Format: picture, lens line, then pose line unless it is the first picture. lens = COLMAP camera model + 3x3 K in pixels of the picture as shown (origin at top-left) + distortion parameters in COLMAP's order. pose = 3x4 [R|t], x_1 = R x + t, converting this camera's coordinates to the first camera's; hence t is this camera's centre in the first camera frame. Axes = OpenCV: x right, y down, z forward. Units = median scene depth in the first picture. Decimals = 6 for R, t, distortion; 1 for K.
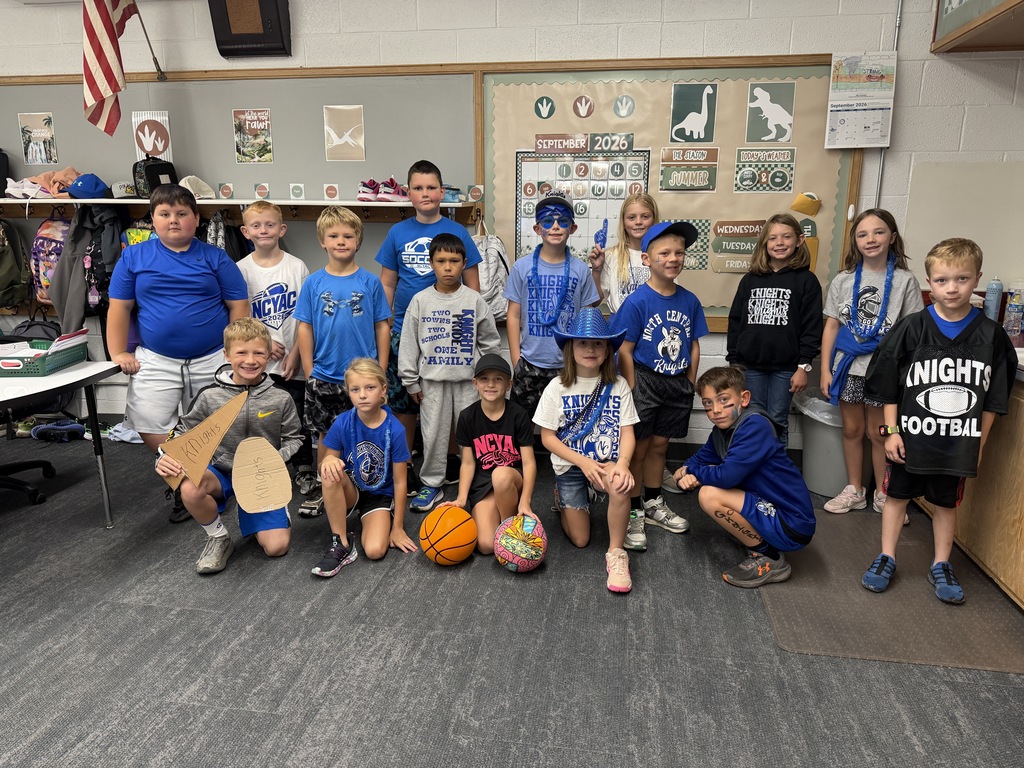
lens RADIAL K [[715.1, 0, 512.9], [0, 715.1, 388.2], [0, 0, 1]] dist [0.008616, -0.024160]
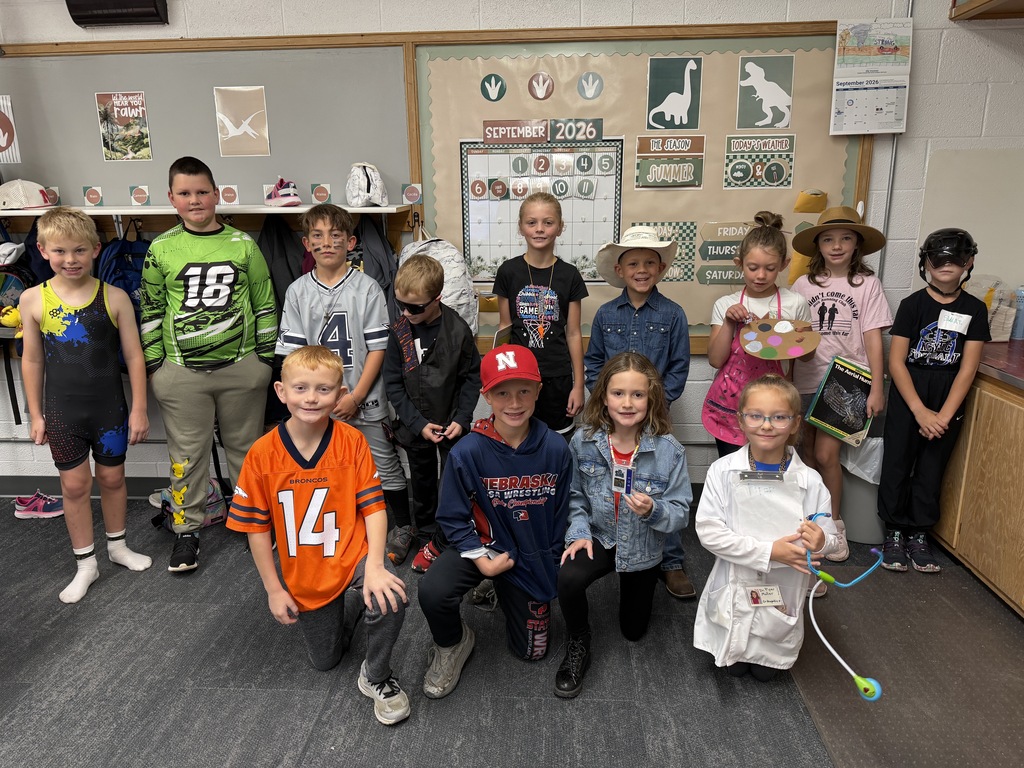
lens RADIAL K [[715.1, 0, 510.0], [0, 715.1, 382.2], [0, 0, 1]] dist [0.008616, -0.024160]
pose [[0.995021, -0.042055, 0.090361, -0.025112], [0.040625, 0.999019, 0.017606, -0.074522], [-0.091012, -0.013847, 0.995753, 0.192046]]
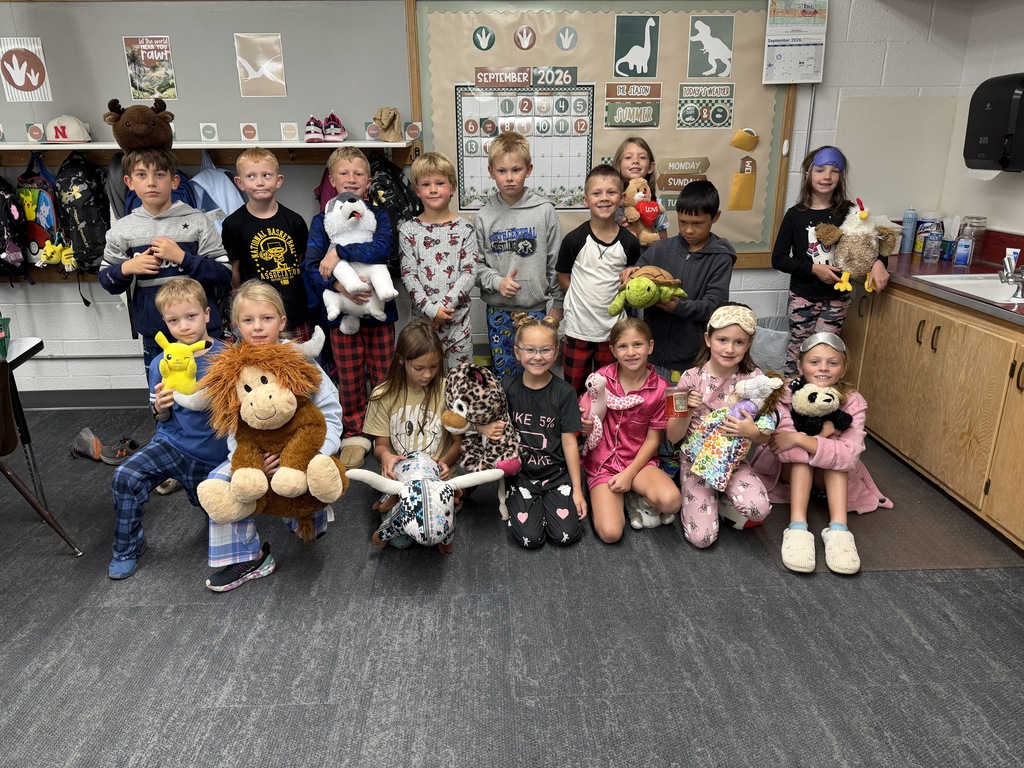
lens RADIAL K [[715.1, 0, 505.9], [0, 715.1, 387.2], [0, 0, 1]] dist [0.008616, -0.024160]
pose [[0.981301, -0.075099, 0.177225, -0.134526], [0.058149, 0.993390, 0.098972, -0.027325], [-0.183486, -0.086816, 0.979181, 0.029957]]
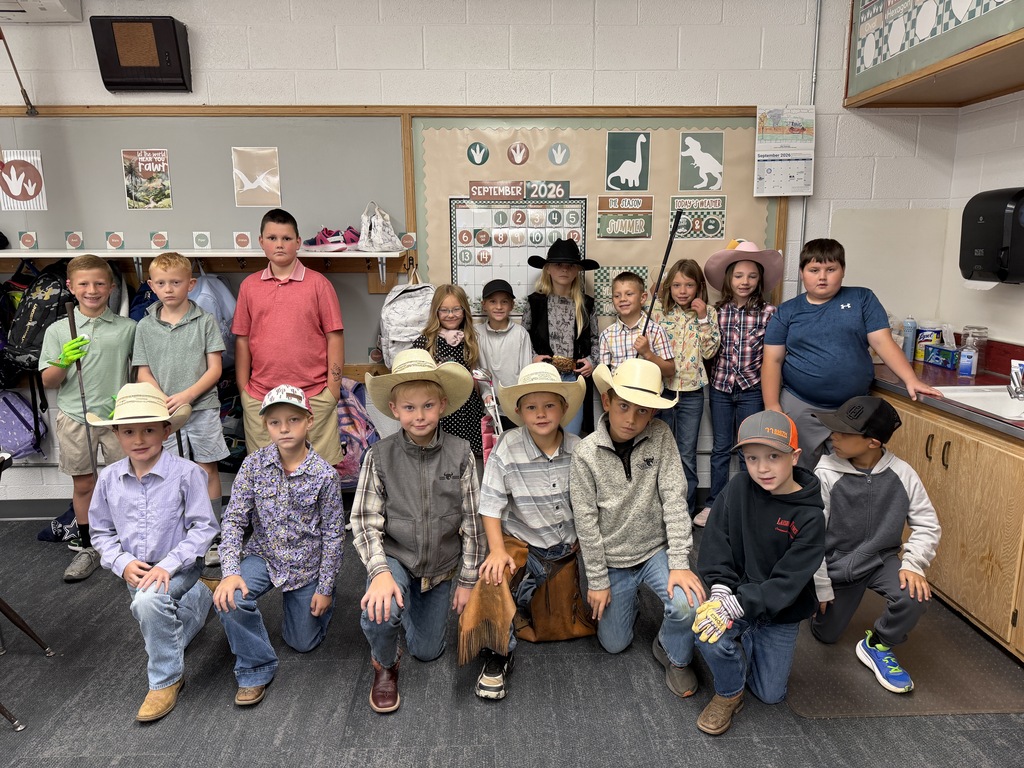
lens RADIAL K [[715.1, 0, 506.9], [0, 715.1, 385.7], [0, 0, 1]] dist [0.008616, -0.024160]
pose [[0.981411, -0.047548, 0.185936, -0.115089], [0.054479, 0.997991, -0.032346, -0.049261], [-0.184025, 0.041875, 0.982029, 0.064648]]
